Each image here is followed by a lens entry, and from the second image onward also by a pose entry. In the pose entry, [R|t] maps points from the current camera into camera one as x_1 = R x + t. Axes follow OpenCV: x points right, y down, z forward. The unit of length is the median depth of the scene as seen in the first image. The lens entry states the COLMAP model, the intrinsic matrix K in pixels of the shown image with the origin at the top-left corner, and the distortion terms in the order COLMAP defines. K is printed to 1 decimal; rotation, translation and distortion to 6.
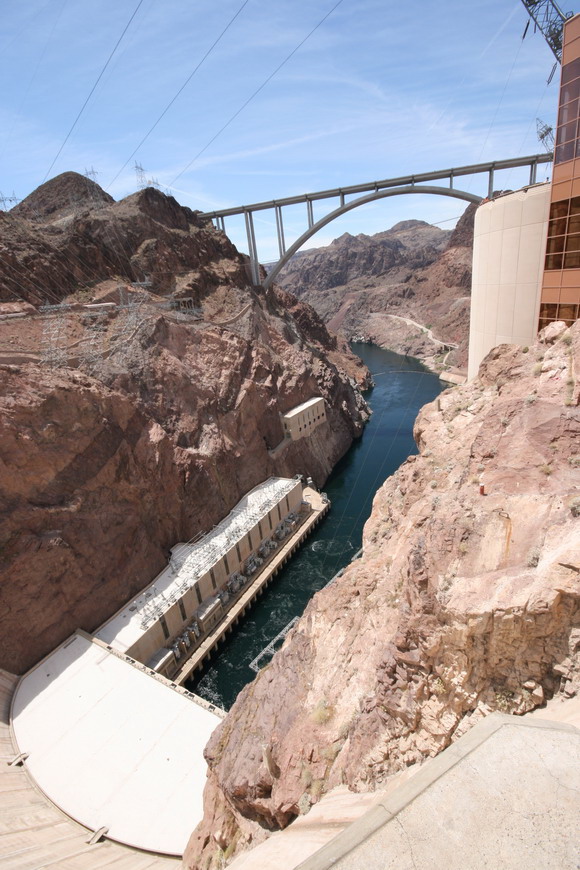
lens RADIAL K [[409.4, 0, 299.8], [0, 409.4, 434.1], [0, 0, 1]] dist [0.003954, -0.004585]
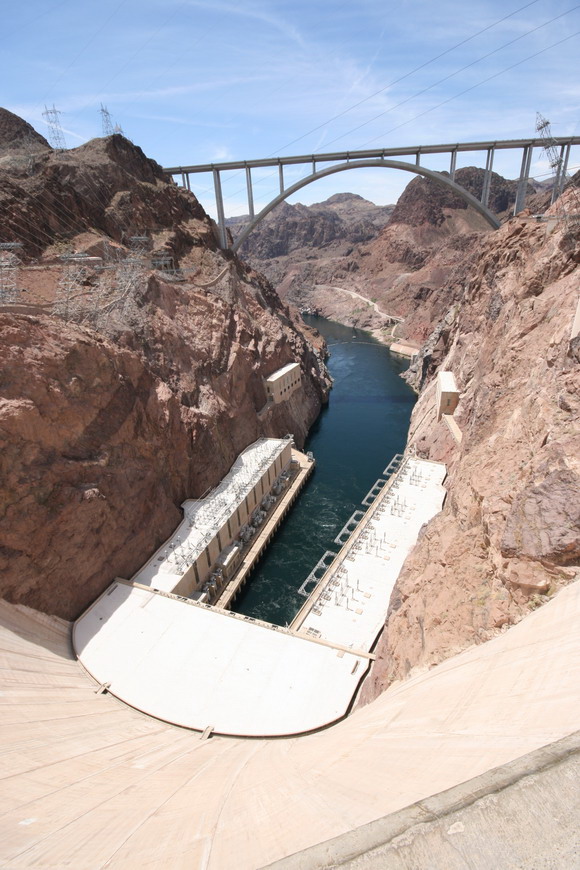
lens RADIAL K [[409.4, 0, 299.8], [0, 409.4, 434.1], [0, 0, 1]] dist [0.003954, -0.004585]
pose [[0.985769, -0.015789, 0.167363, -0.152781], [0.005339, 0.998018, 0.062705, 0.031998], [-0.168022, -0.060919, 0.983899, -0.041102]]
